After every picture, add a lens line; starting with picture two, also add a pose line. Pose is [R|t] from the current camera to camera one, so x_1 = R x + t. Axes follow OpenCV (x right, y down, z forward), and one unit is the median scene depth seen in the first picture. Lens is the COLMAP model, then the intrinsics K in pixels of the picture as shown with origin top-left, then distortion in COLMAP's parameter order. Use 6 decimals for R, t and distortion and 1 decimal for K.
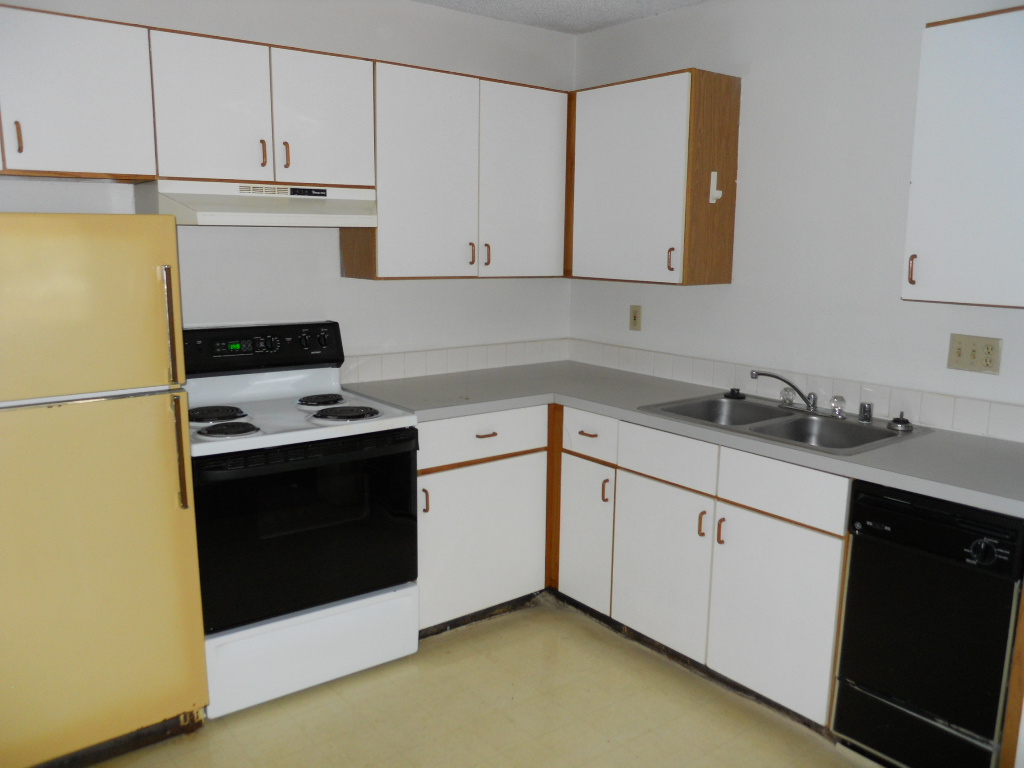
lens RADIAL K [[819.6, 0, 512.0], [0, 819.6, 384.0], [0, 0, 1]] dist [-0.009929, -0.006768]
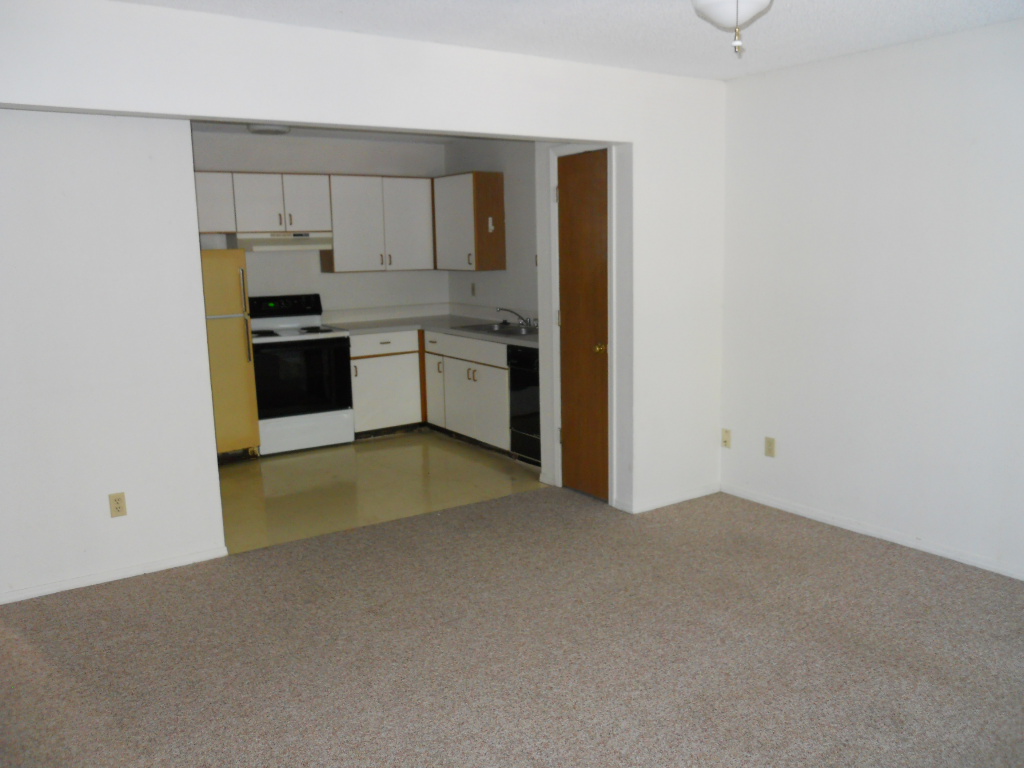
lens RADIAL K [[850.4, 0, 512.0], [0, 850.4, 384.0], [0, 0, 1]] dist [-0.009071, -0.001863]
pose [[0.996335, -0.020414, -0.083069, 0.493465], [0.019672, 0.999759, -0.009739, 0.201607], [0.083248, 0.008070, 0.996496, -1.225599]]
